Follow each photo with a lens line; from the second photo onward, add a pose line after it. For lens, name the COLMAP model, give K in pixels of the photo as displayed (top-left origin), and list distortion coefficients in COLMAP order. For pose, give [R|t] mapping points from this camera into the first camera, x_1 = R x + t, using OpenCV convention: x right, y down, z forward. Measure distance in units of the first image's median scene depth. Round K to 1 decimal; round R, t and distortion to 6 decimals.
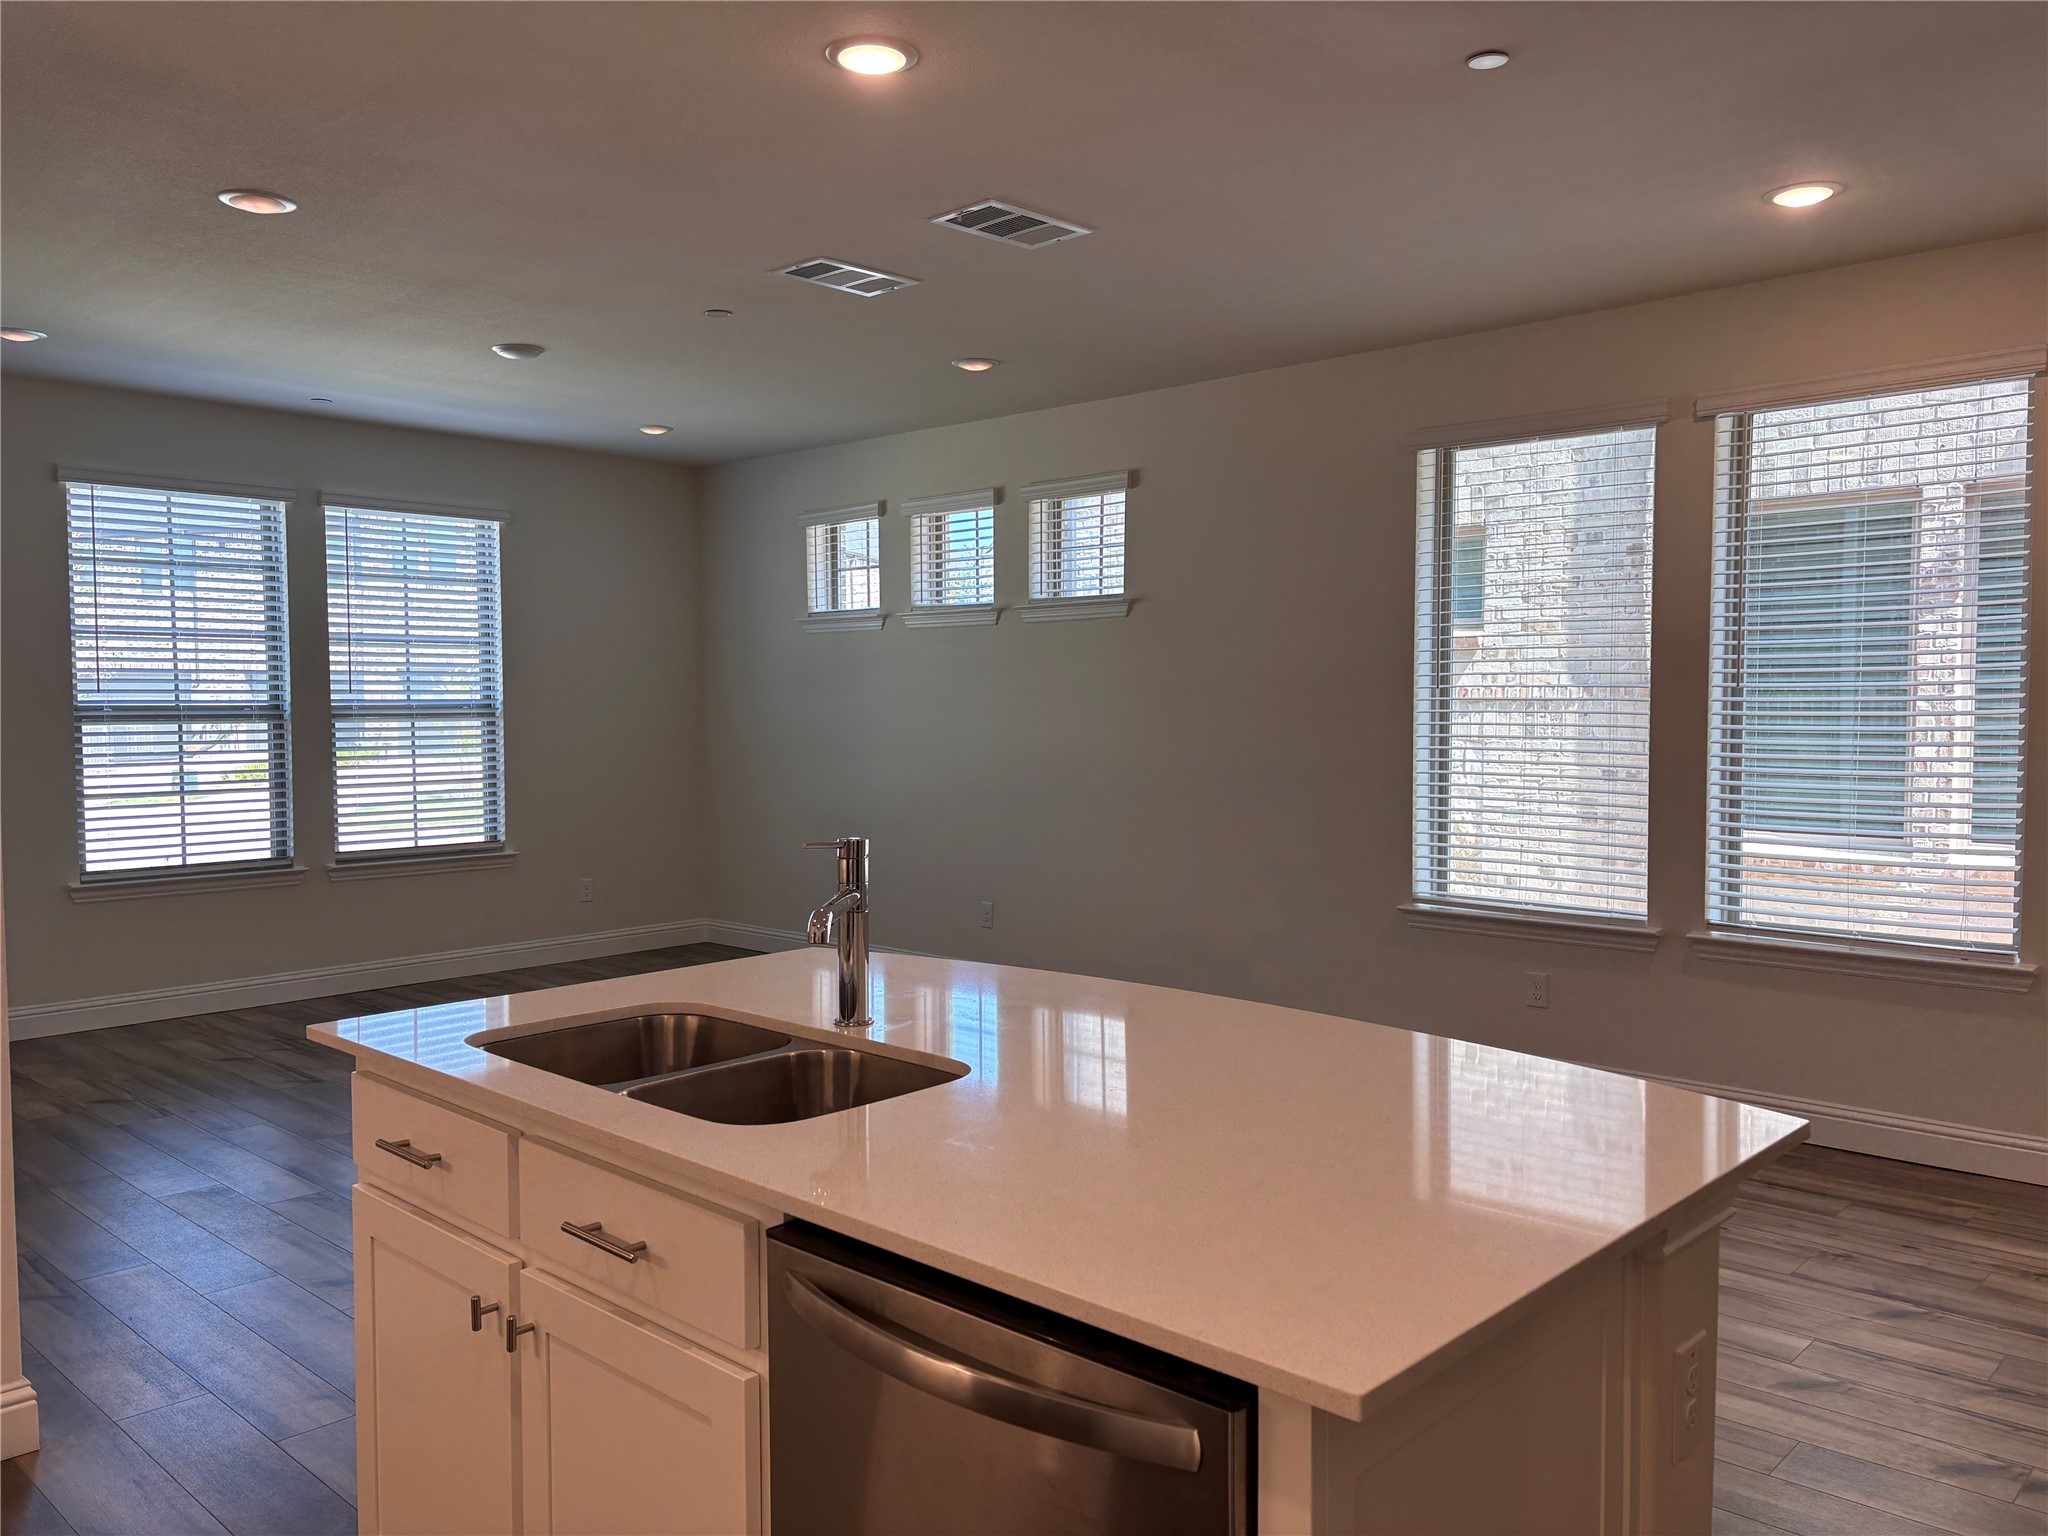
lens RADIAL K [[1543.1, 0, 1043.8], [0, 1543.1, 765.7], [0, 0, 1]] dist [0.063259, -0.063657]
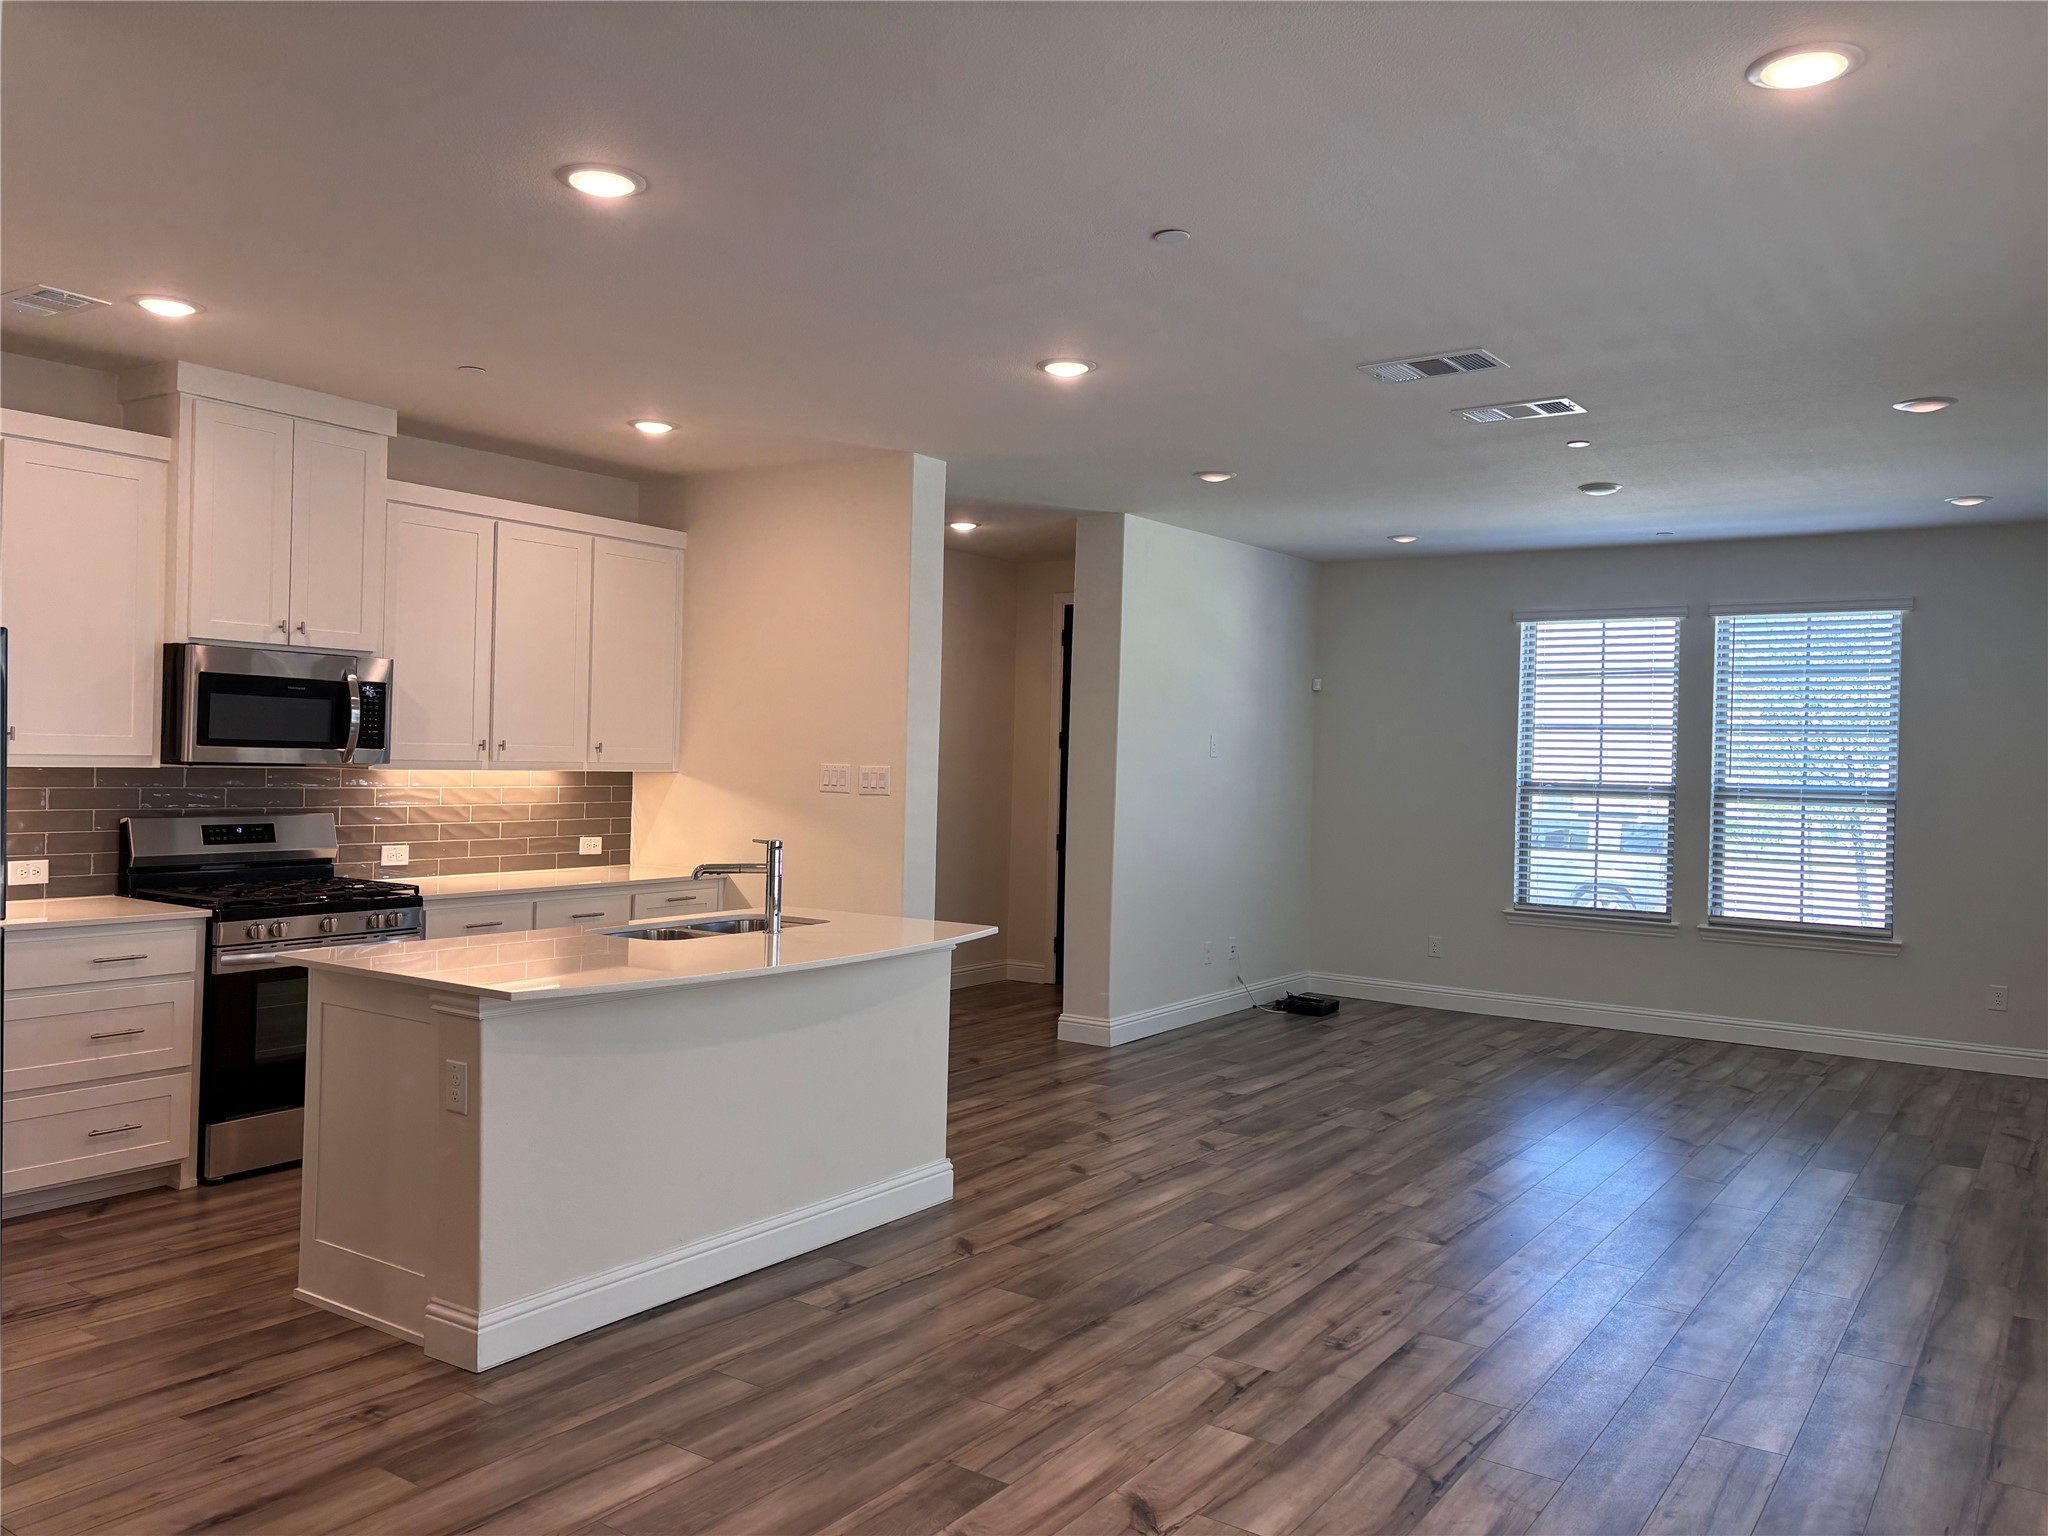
lens RADIAL K [[1543.1, 0, 1030.1], [0, 1543.1, 755.0], [0, 0, 1]] dist [0.063259, -0.063657]
pose [[0.142795, 0.004804, -0.989741, 0.629362], [-0.065258, 0.997858, -0.004571, -0.025047], [0.987599, 0.065241, 0.142802, 0.340155]]
